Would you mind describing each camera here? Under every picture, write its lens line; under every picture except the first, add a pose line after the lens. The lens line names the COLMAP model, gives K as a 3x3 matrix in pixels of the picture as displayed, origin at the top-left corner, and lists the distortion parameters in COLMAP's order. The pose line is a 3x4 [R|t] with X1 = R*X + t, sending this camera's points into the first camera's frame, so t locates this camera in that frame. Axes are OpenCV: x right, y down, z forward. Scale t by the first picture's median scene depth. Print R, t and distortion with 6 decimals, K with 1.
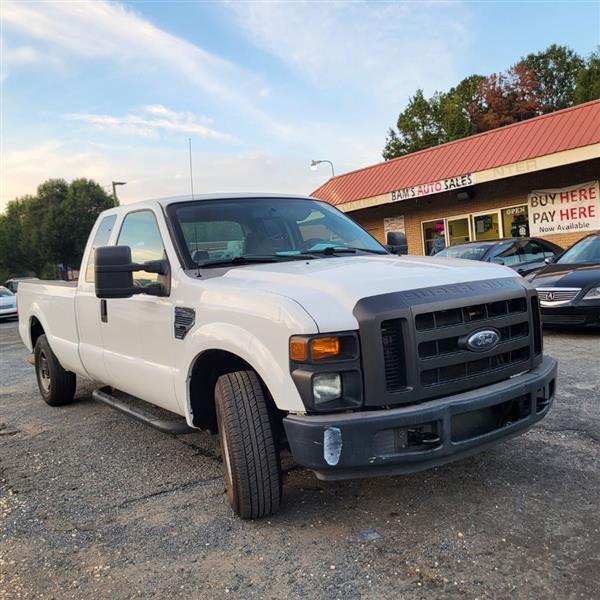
lens RADIAL K [[624.7, 0, 299.2], [0, 624.7, 300.5], [0, 0, 1]] dist [0.025628, 0.000000]
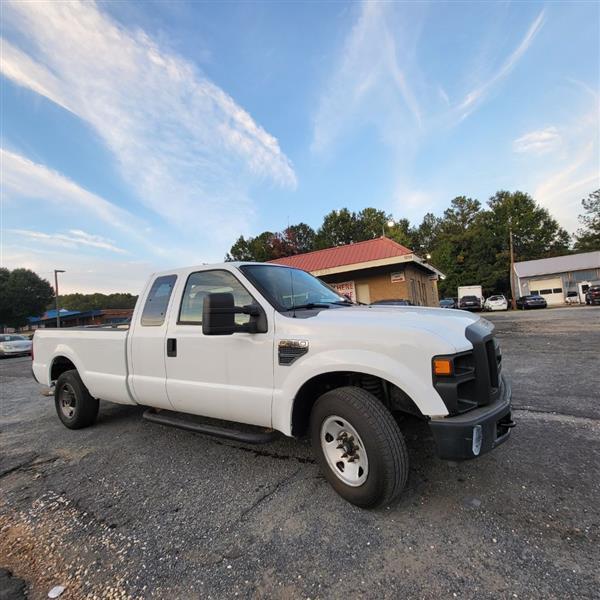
lens RADIAL K [[315.1, 0, 306.2], [0, 315.1, 296.1], [0, 0, 1]] dist [0.001780, -0.001889]
pose [[0.913322, 0.026865, 0.406352, -0.340927], [0.030908, 0.990371, -0.134944, 0.007277], [-0.406065, 0.135807, 0.903697, 0.312135]]
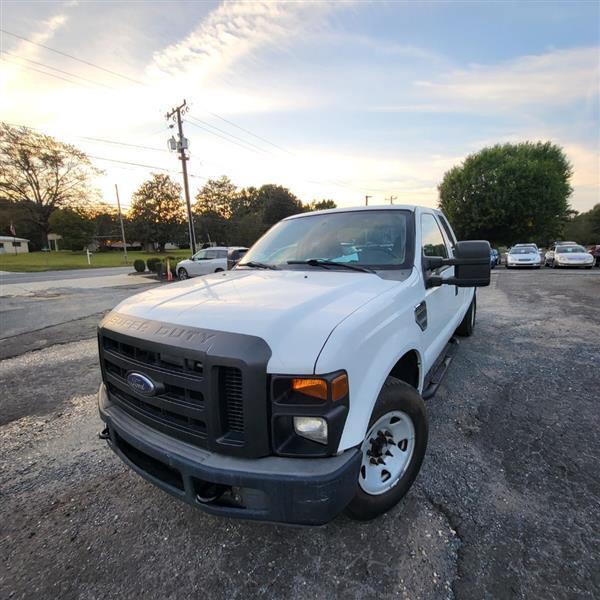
lens RADIAL K [[315.9, 0, 302.4], [0, 315.9, 297.9], [0, 0, 1]] dist [-0.000708, -0.003752]
pose [[0.343232, 0.212033, -0.915005, 0.556724], [-0.060691, 0.977157, 0.203669, -0.126219], [0.937288, -0.014373, 0.348260, 0.738466]]
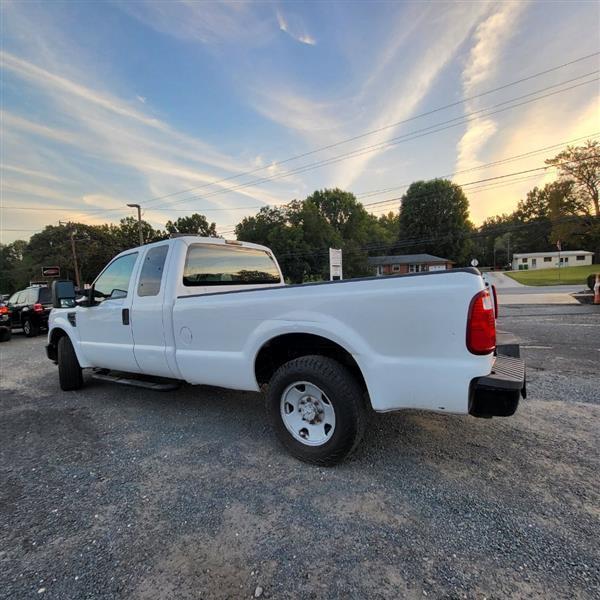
lens RADIAL K [[315.1, 0, 304.0], [0, 315.1, 295.4], [0, 0, 1]] dist [0.001780, -0.001889]
pose [[-0.926828, 0.137933, -0.349235, -0.110940], [0.102513, 0.987703, 0.118044, -0.124747], [0.361223, 0.073605, -0.929570, 2.151826]]
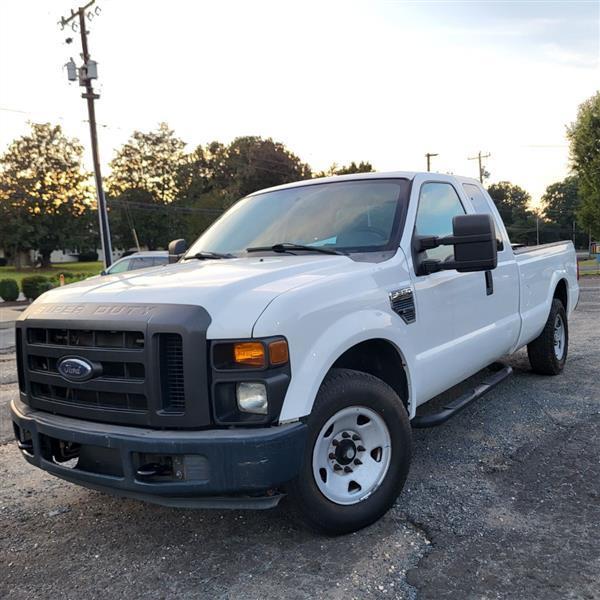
lens RADIAL K [[624.7, 0, 301.8], [0, 624.7, 302.7], [0, 0, 1]] dist [0.025628, 0.000000]
pose [[0.323648, 0.129647, -0.937253, 0.858133], [-0.037419, 0.991547, 0.124237, -0.108425], [0.945437, -0.005138, 0.325763, 0.702796]]
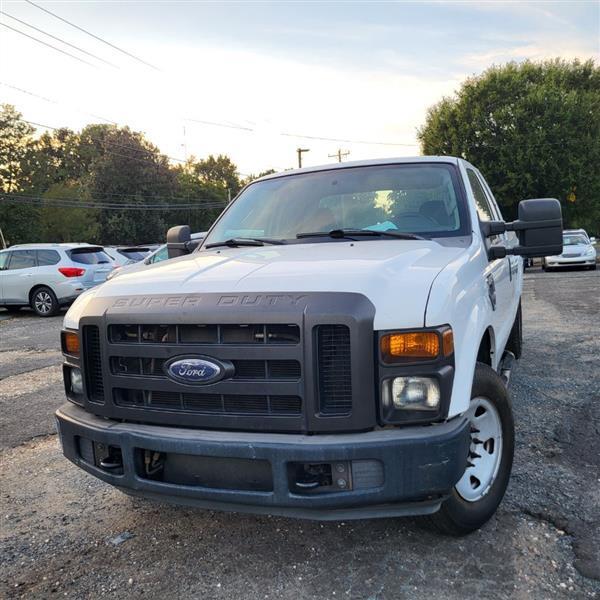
lens RADIAL K [[624.7, 0, 293.6], [0, 624.7, 299.5], [0, 0, 1]] dist [0.025628, 0.000000]
pose [[0.525603, 0.124356, -0.841592, 0.693360], [-0.045532, 0.991953, 0.118137, -0.083824], [0.849511, -0.023774, 0.527035, 0.483443]]
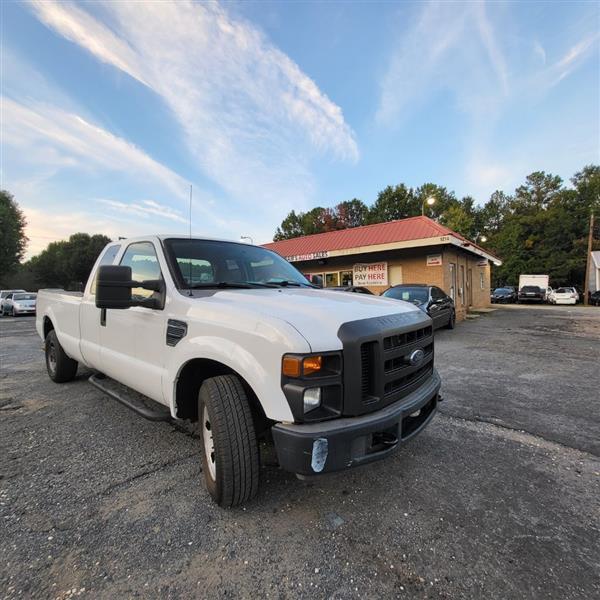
lens RADIAL K [[315.1, 0, 306.8], [0, 315.1, 299.1], [0, 0, 1]] dist [0.001780, -0.001889]
pose [[0.964650, 0.064353, 0.255557, -0.080694], [-0.052881, 0.997271, -0.051516, -0.009313], [-0.258175, 0.036181, 0.965420, 0.278560]]
